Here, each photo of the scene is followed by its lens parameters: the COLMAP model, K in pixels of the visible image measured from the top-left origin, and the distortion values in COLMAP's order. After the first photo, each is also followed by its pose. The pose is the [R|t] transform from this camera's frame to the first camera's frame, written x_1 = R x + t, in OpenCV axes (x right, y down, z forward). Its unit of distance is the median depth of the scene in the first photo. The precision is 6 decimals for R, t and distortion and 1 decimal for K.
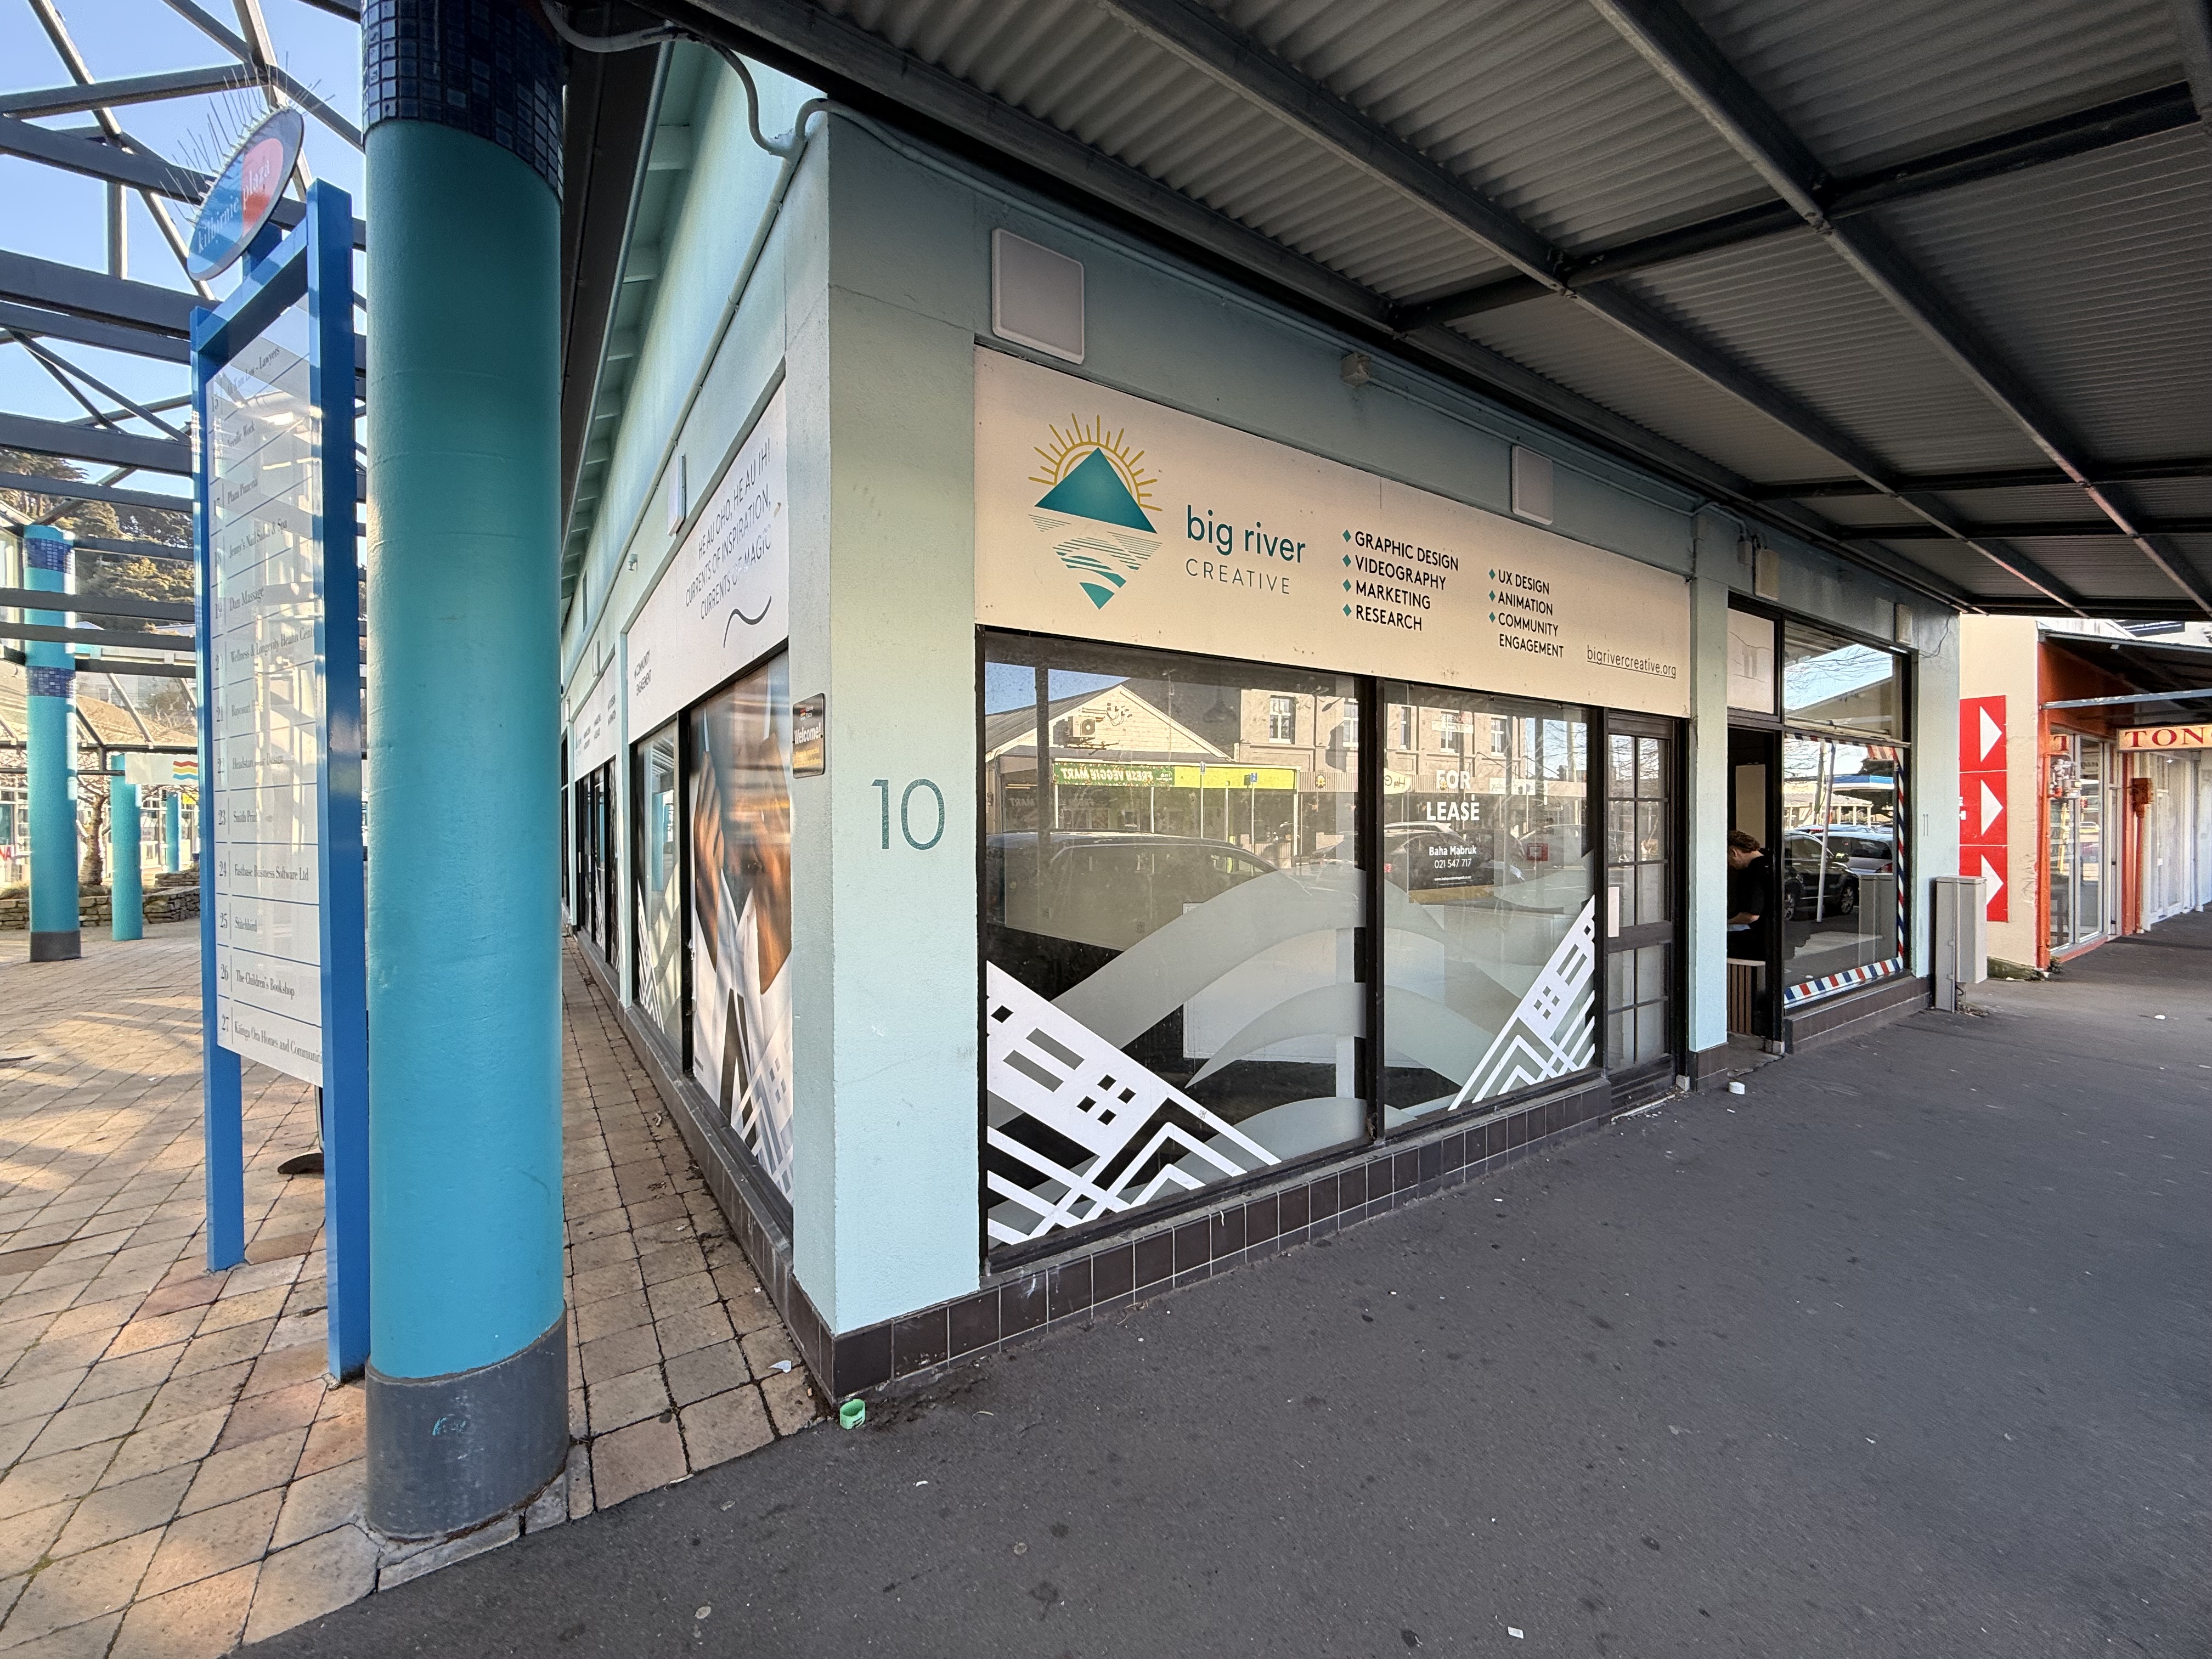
lens RADIAL K [[875.7, 0, 1099.7], [0, 875.7, 829.5], [0, 0, 1]] dist [-0.000521, 0.000345]
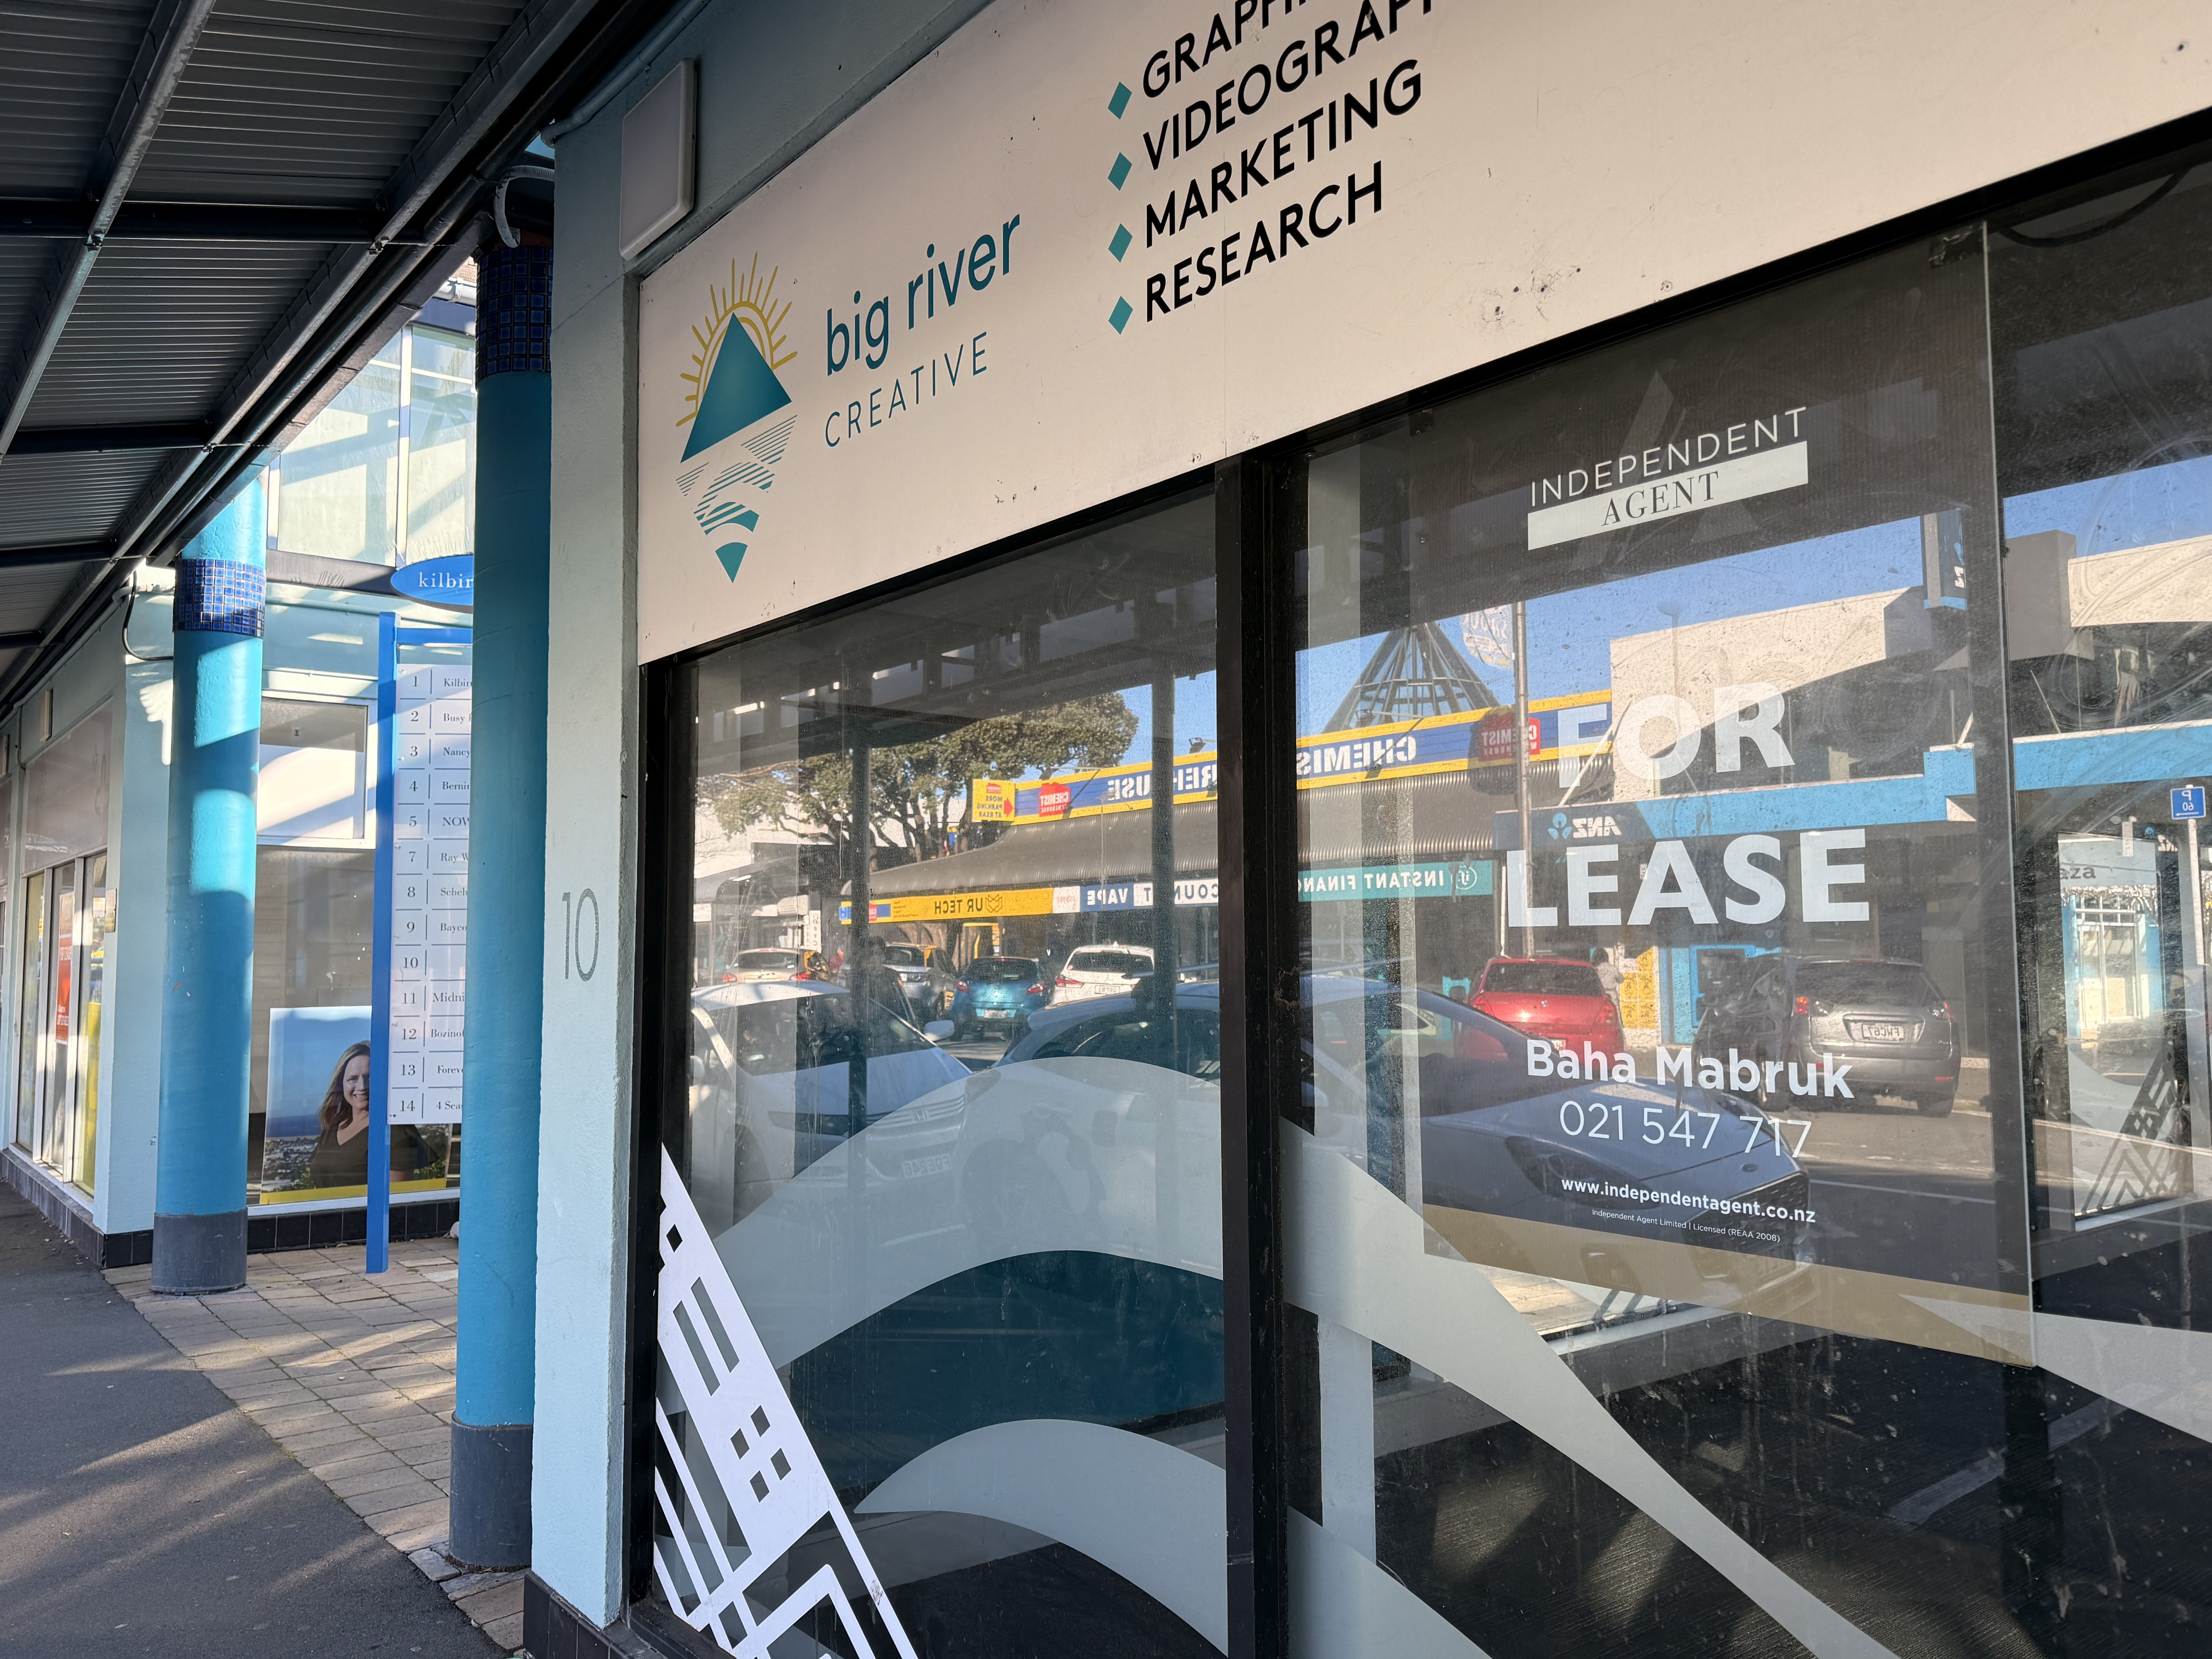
lens RADIAL K [[1644.0, 0, 1106.0], [0, 1644.0, 829.5], [0, 0, 1]] dist [0.016289, -0.002918]
pose [[0.087834, -0.069191, -0.993729, 0.883358], [0.003430, 0.997600, -0.069157, -0.007035], [0.996129, 0.002665, 0.087860, 0.919890]]
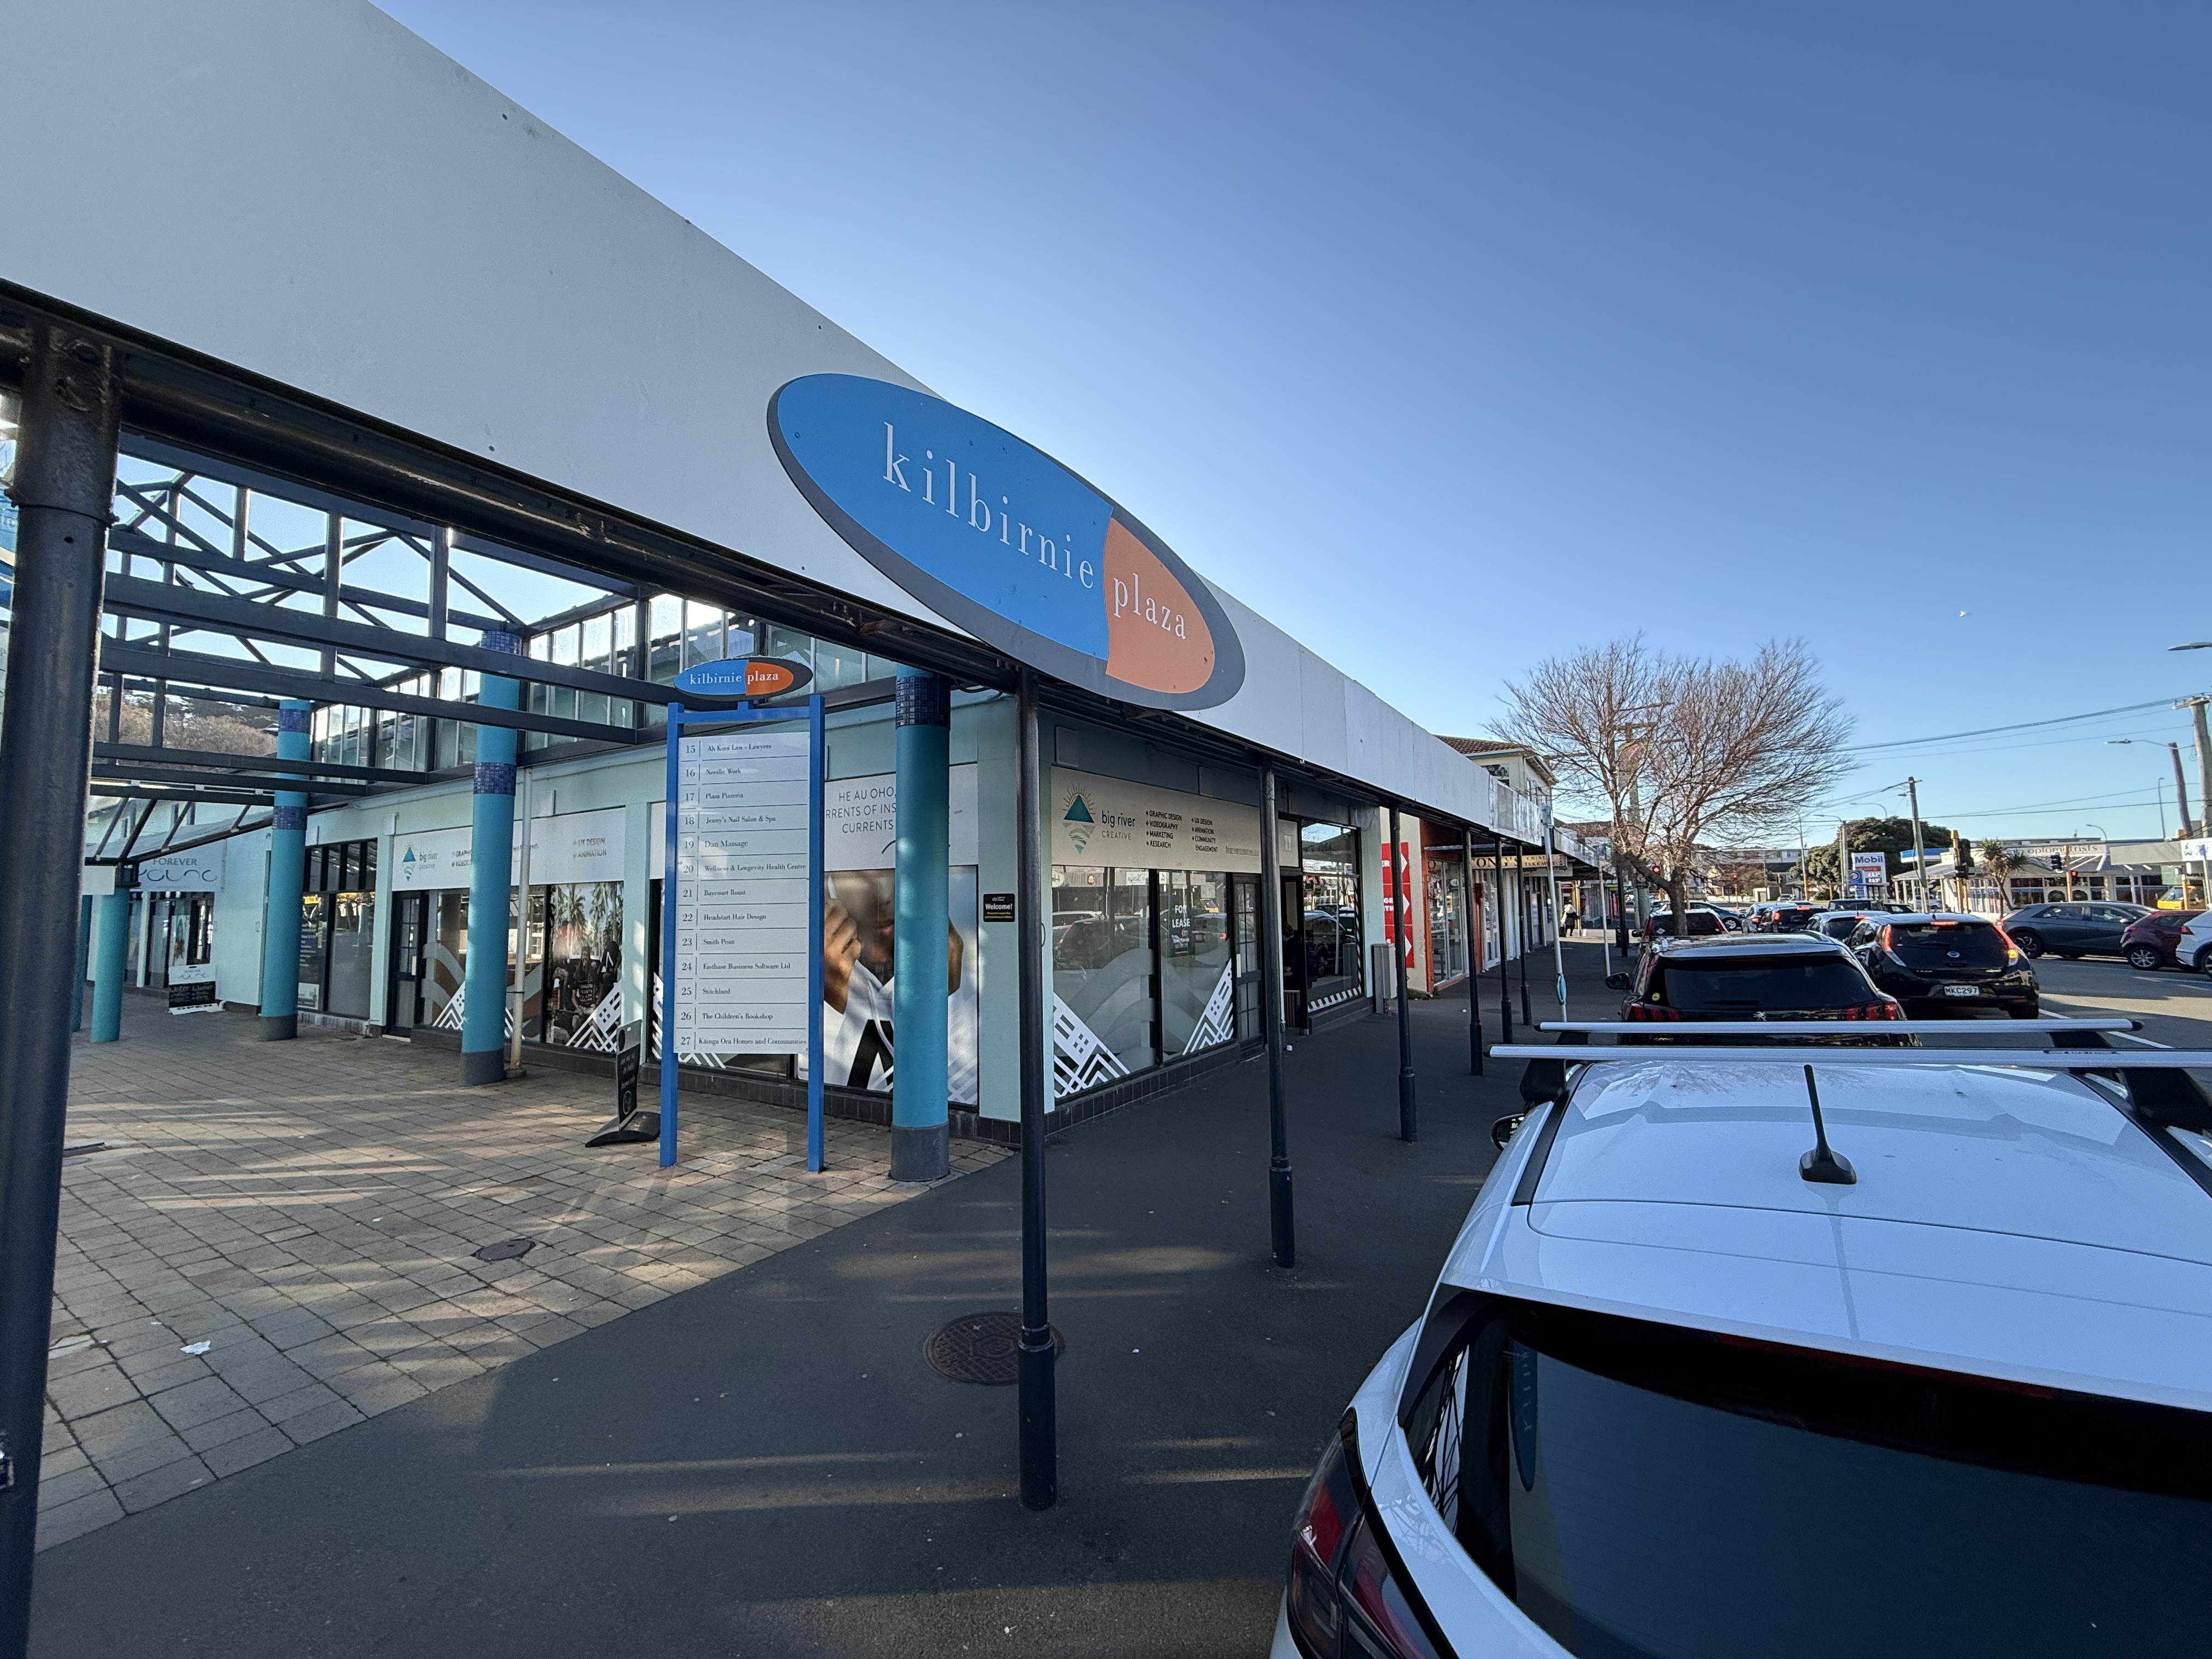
lens RADIAL K [[875.7, 0, 1099.7], [0, 875.7, 829.5], [0, 0, 1]] dist [-0.000521, 0.000345]
pose [[0.916253, 0.023546, 0.399907, -0.803903], [0.013729, 0.995839, -0.090089, -0.068548], [-0.400364, 0.088035, 0.912117, -1.158495]]
